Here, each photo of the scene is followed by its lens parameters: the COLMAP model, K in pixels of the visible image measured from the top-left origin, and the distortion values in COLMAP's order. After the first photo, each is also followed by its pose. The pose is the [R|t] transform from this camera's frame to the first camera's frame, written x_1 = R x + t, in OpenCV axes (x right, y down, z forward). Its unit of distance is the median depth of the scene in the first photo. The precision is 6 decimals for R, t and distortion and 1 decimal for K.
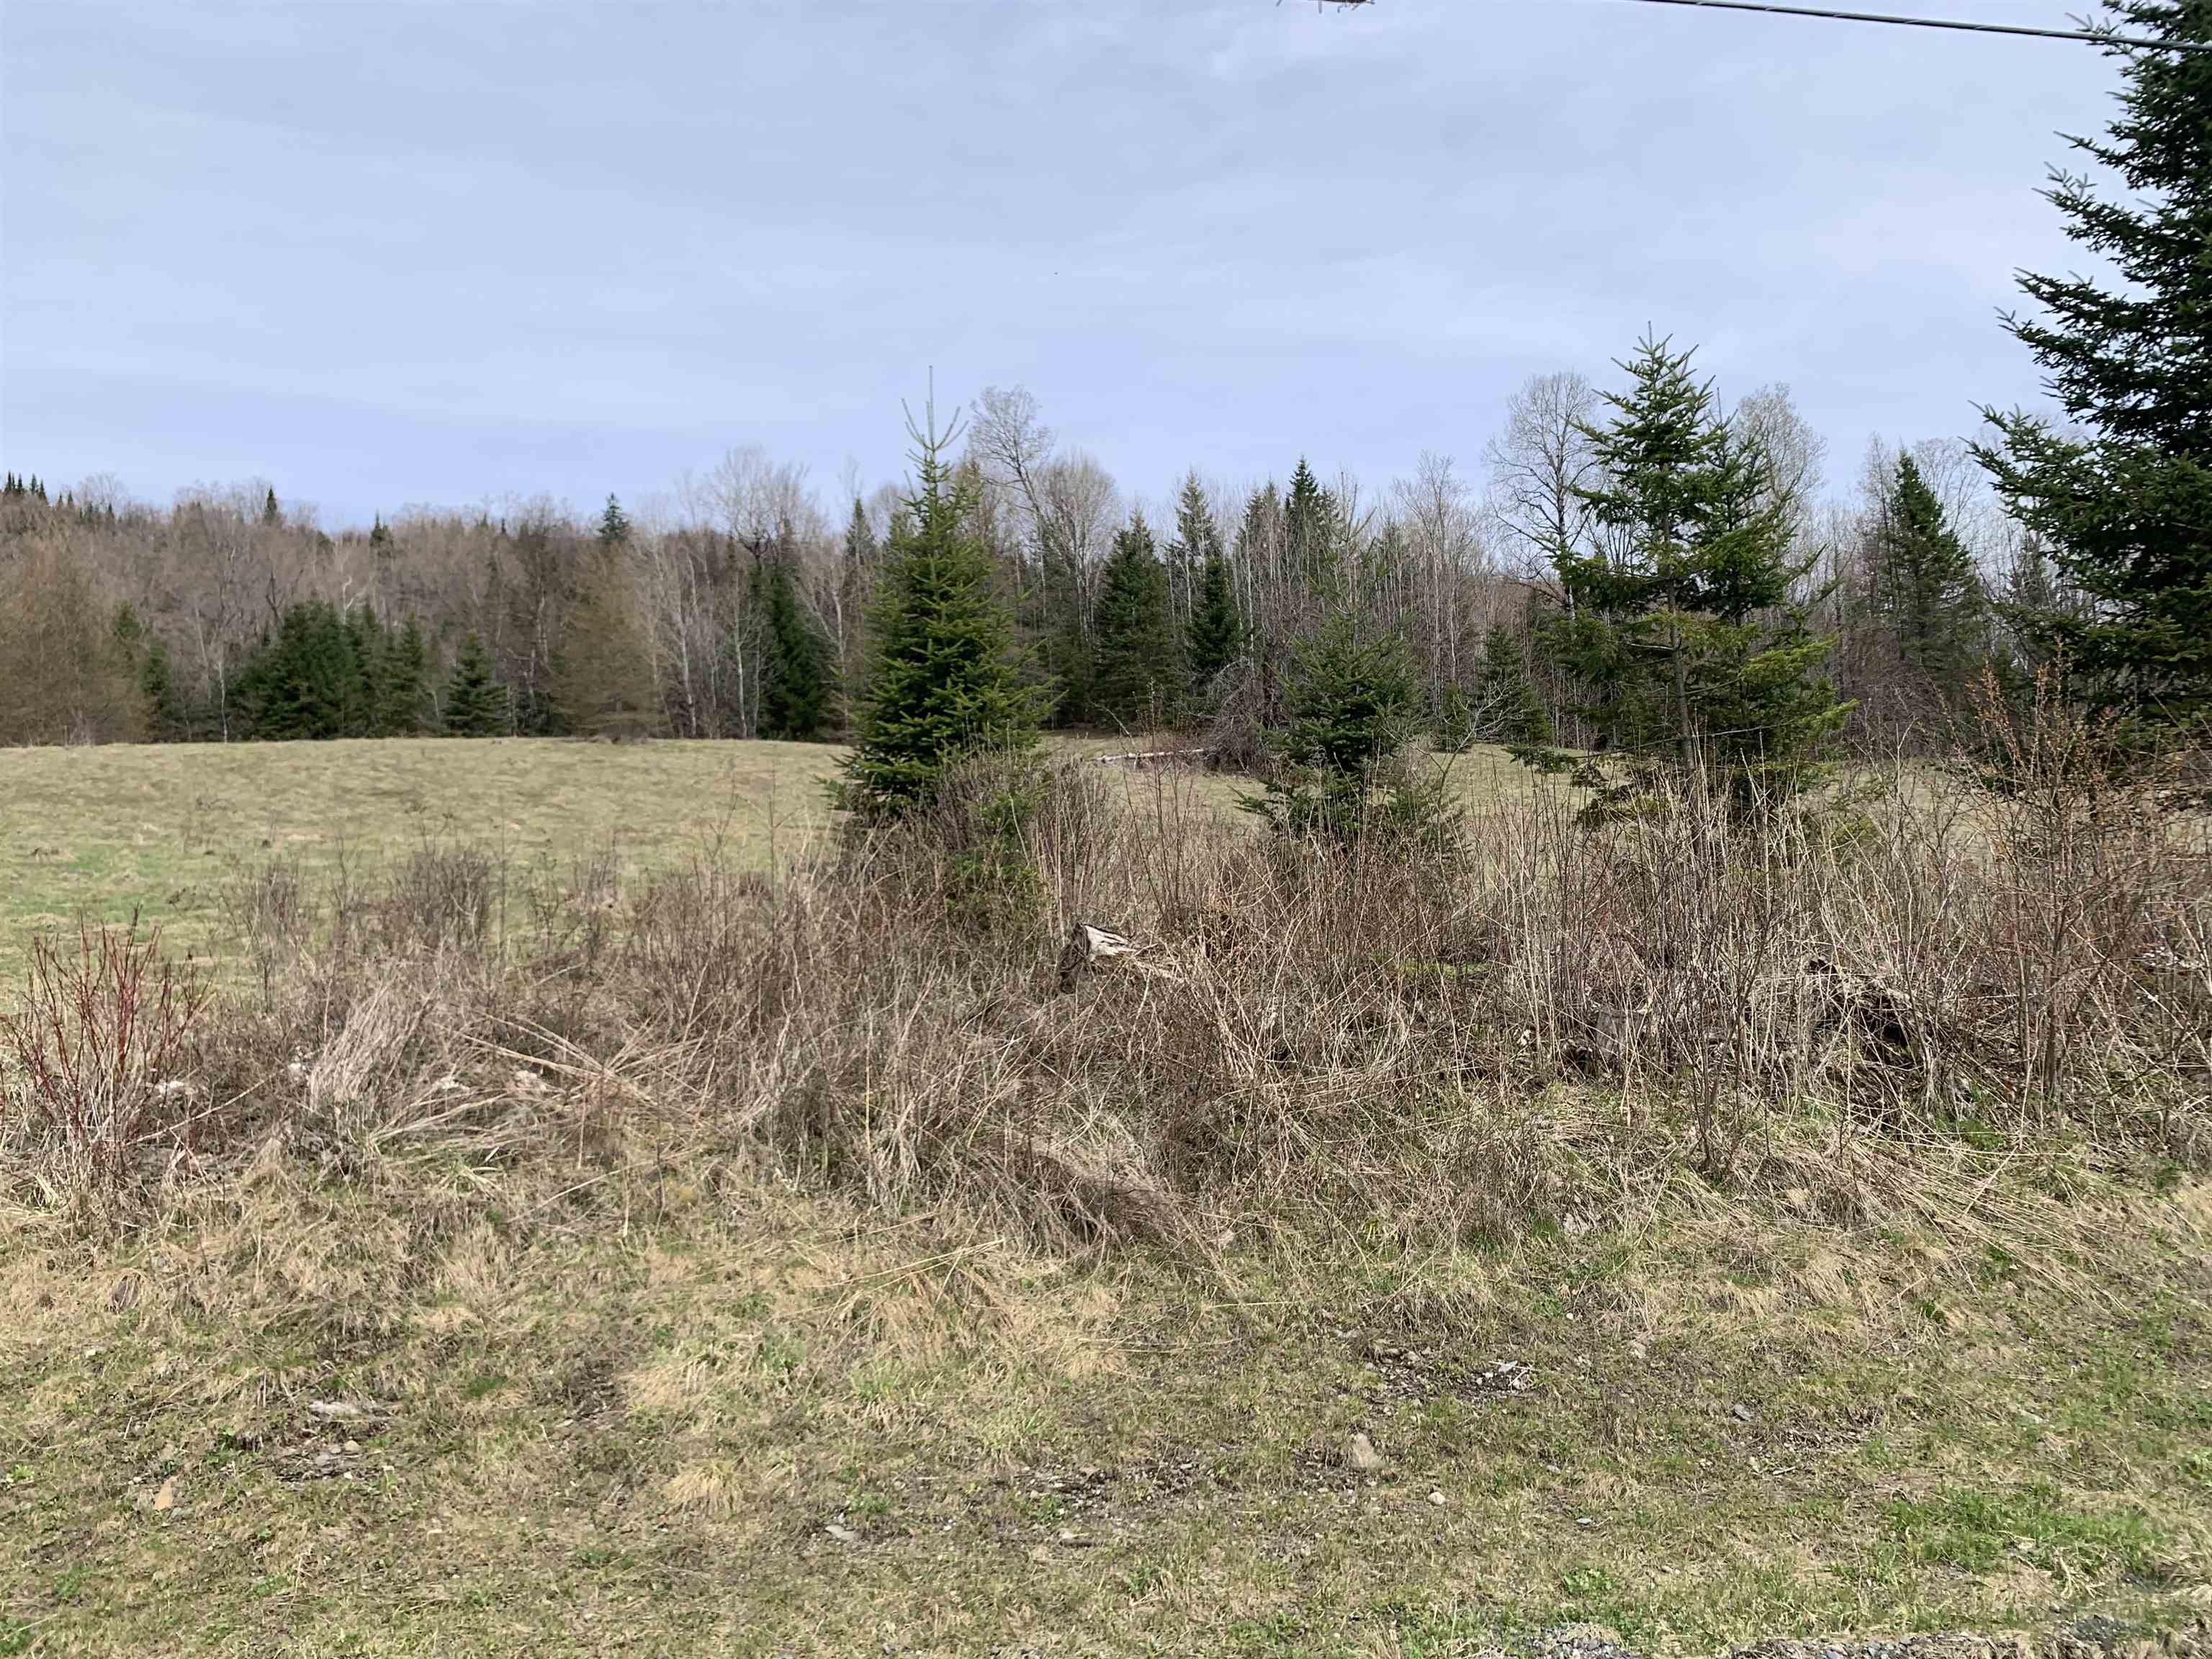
lens RADIAL K [[1638.3, 0, 1070.2], [0, 1638.3, 829.5], [0, 0, 1]] dist [0.002289, -0.006034]
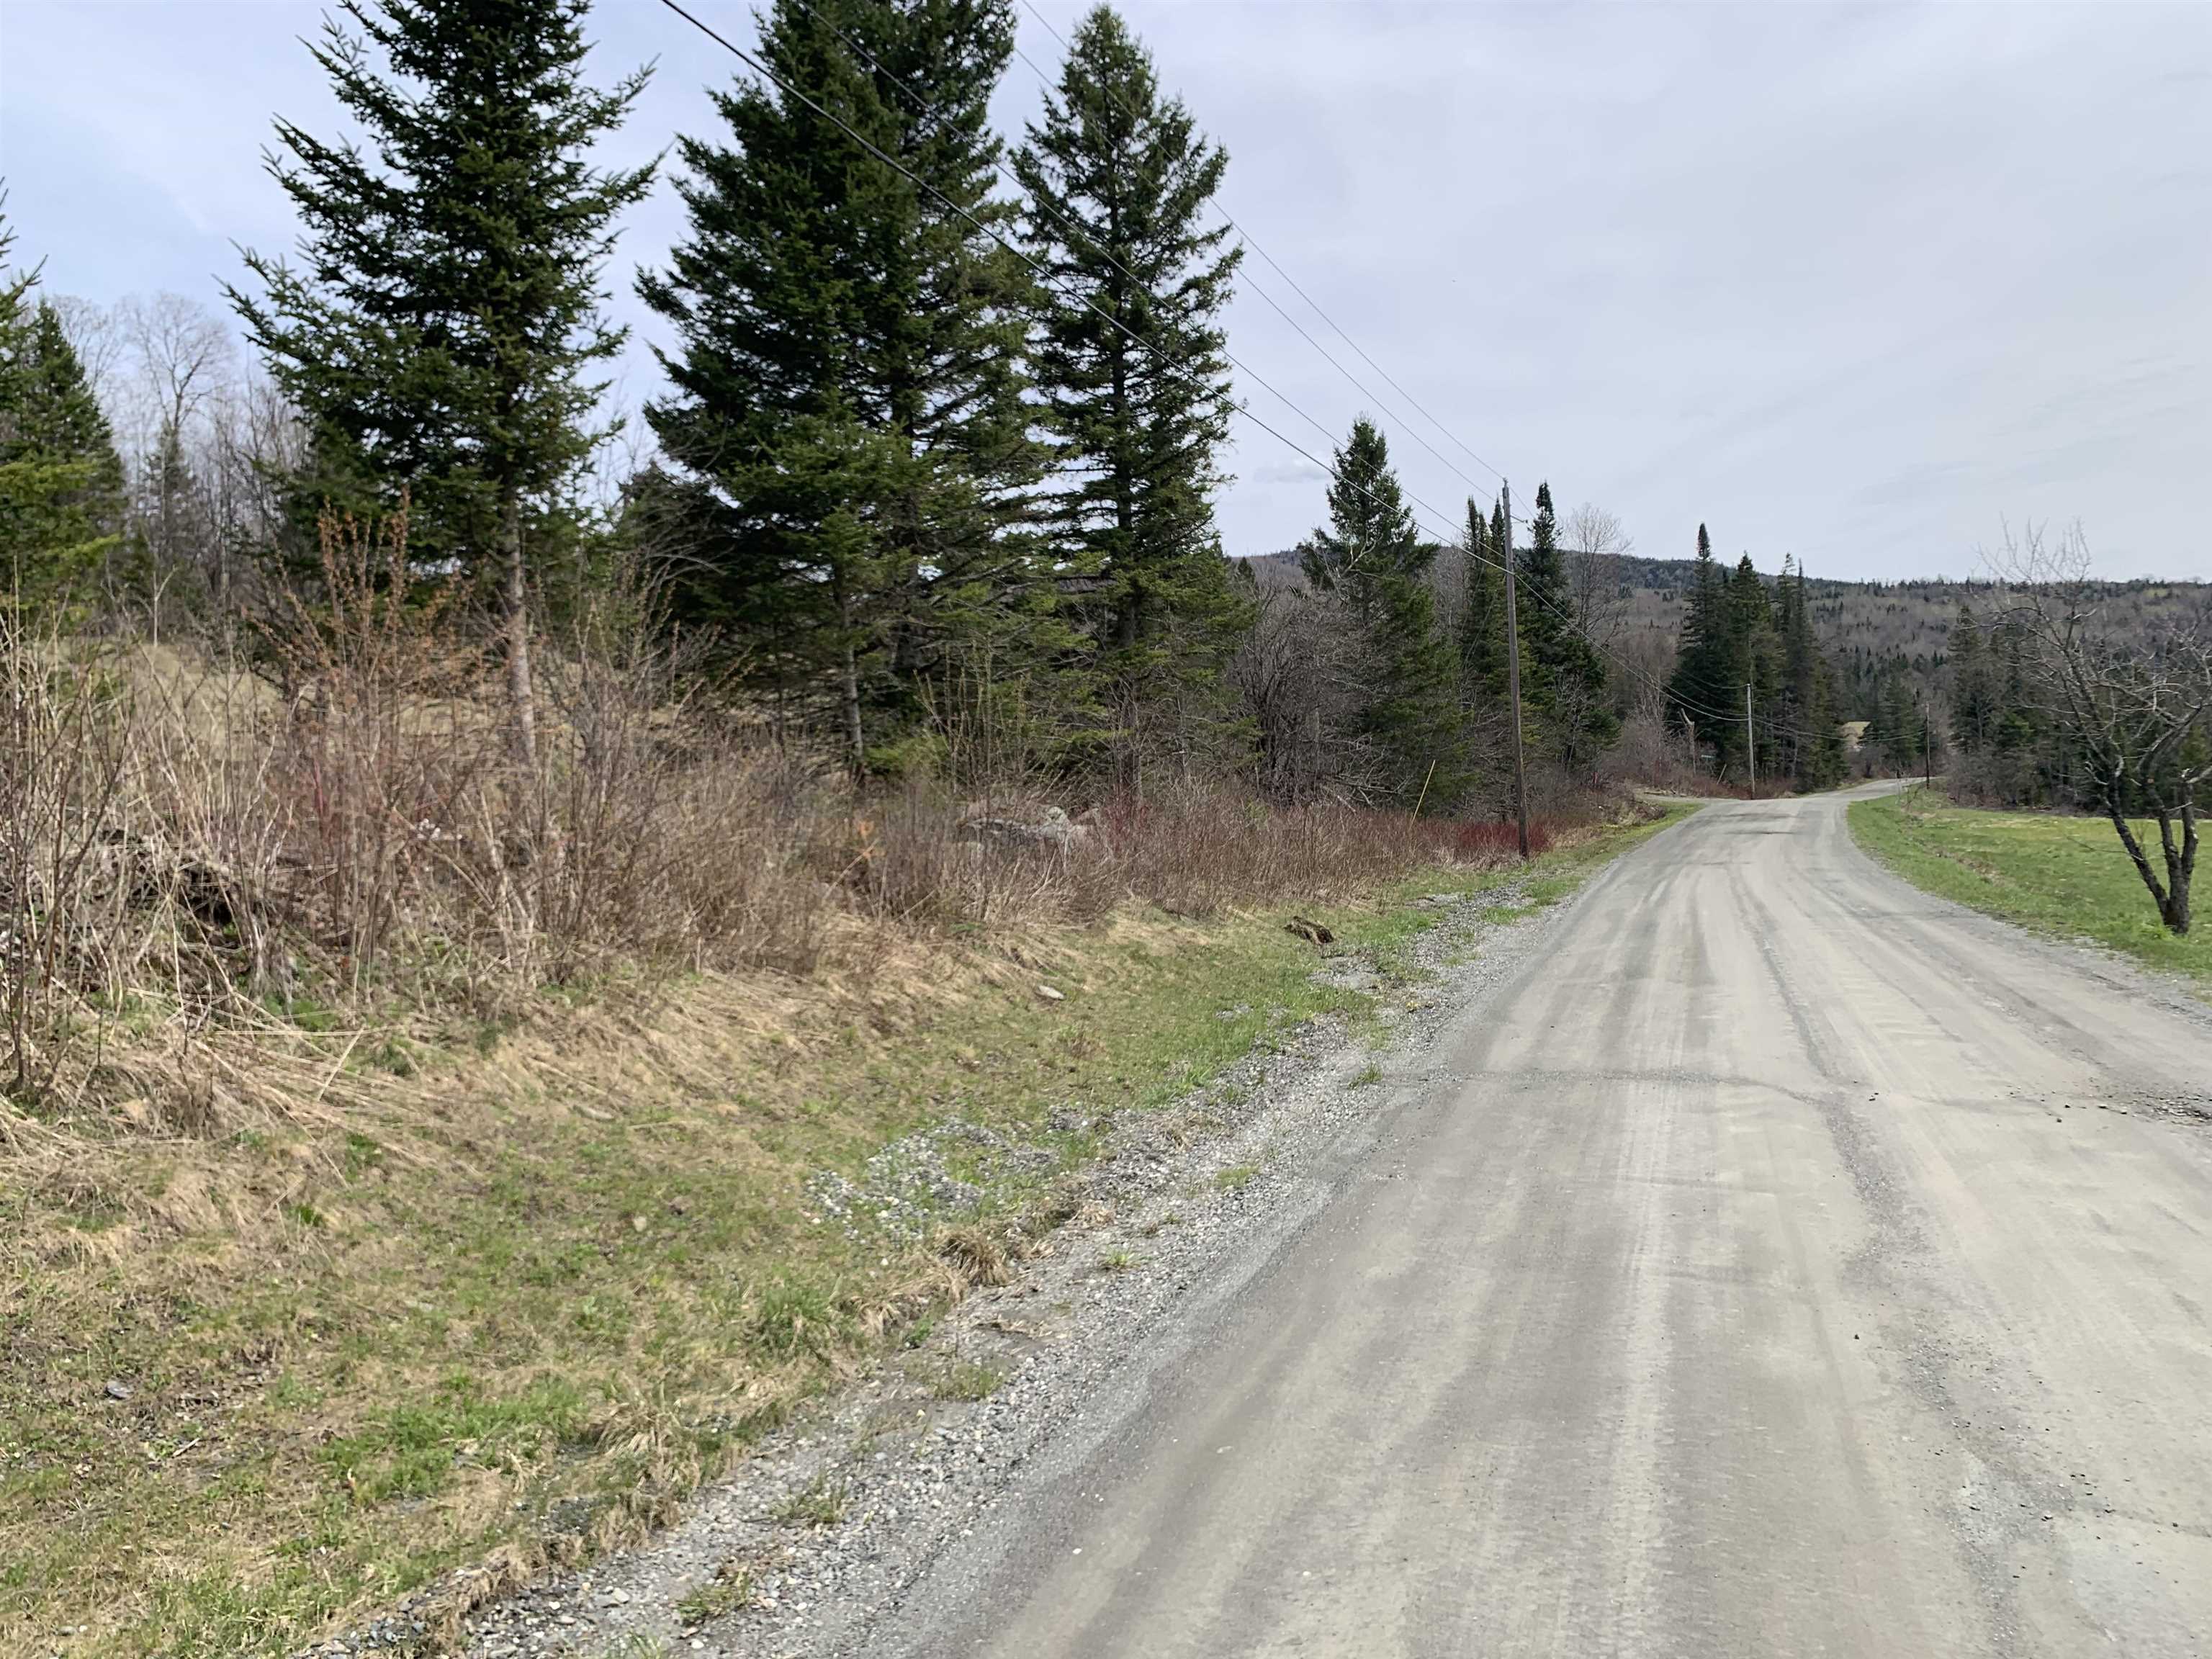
lens RADIAL K [[1690.9, 0, 1106.0], [0, 1690.9, 829.5], [0, 0, 1]] dist [-0.003995, 0.000517]
pose [[0.519277, 0.001633, 0.854605, -0.033324], [-0.062005, 0.997435, 0.035769, 0.026715], [-0.852354, -0.071564, 0.518046, 0.178599]]
